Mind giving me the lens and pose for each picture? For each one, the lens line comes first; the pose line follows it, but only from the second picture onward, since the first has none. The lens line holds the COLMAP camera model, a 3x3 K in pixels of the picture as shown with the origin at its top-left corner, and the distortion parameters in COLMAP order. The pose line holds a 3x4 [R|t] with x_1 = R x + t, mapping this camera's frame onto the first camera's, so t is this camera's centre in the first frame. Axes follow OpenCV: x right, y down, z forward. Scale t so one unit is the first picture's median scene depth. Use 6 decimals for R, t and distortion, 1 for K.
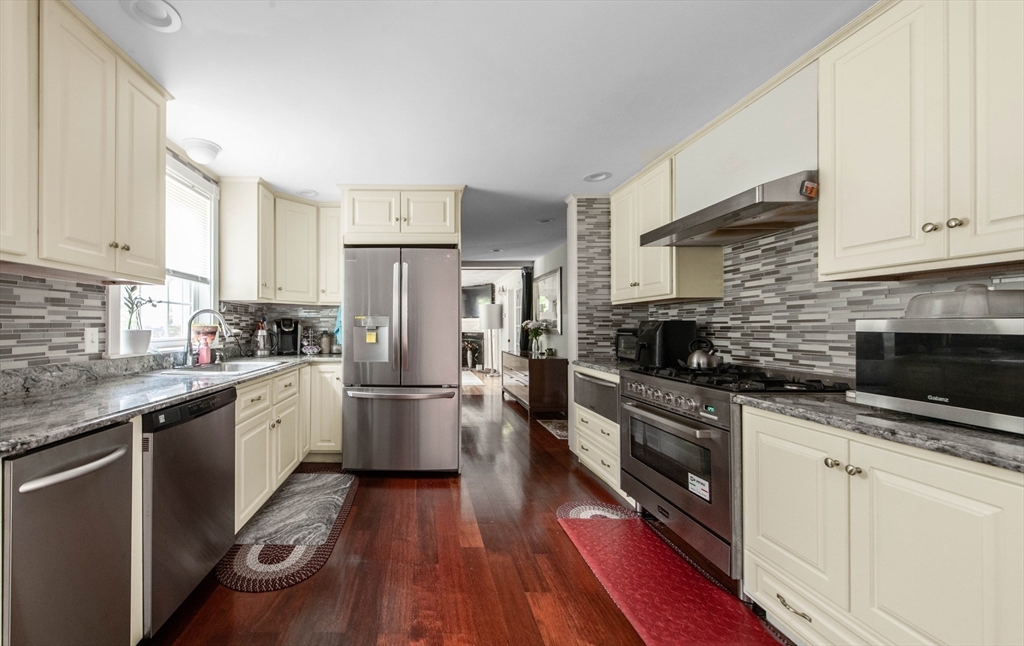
lens RADIAL K [[401.5, 0, 414.9], [0, 401.5, 326.1], [0, 0, 1]] dist [0.011631, -0.000116]
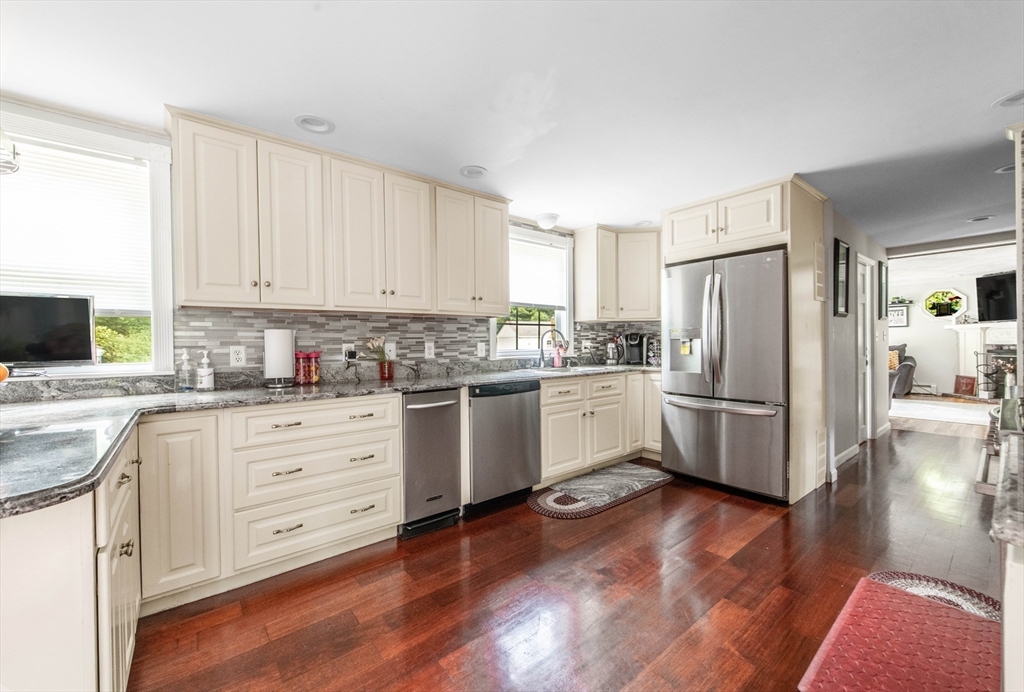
lens RADIAL K [[403.3, 0, 512.0], [0, 403.3, 346.0], [0, 0, 1]] dist [0.003351, 0.000042]
pose [[0.640652, -0.003240, -0.767824, 0.418701], [0.014669, 0.999860, 0.008020, 0.004153], [0.767691, -0.016402, 0.640610, -0.030750]]
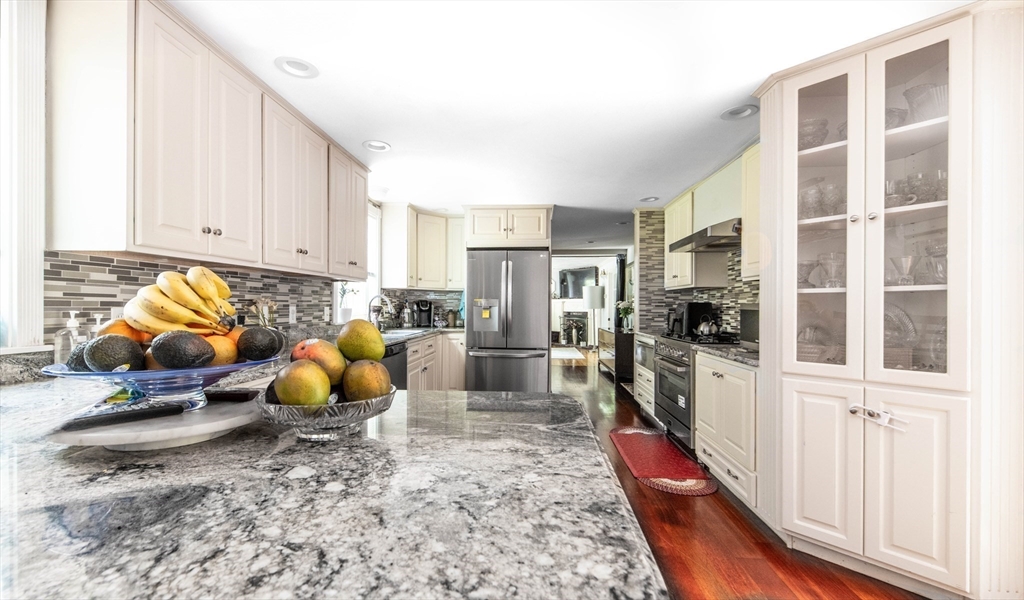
lens RADIAL K [[422.0, 0, 512.0], [0, 422.0, 300.0], [0, 0, 1]] dist [-0.000347, -0.000061]
pose [[0.999269, 0.001295, -0.038217, 0.038737], [-0.001813, 0.999907, -0.013546, -0.001243], [0.038196, 0.013605, 0.999178, -0.482180]]
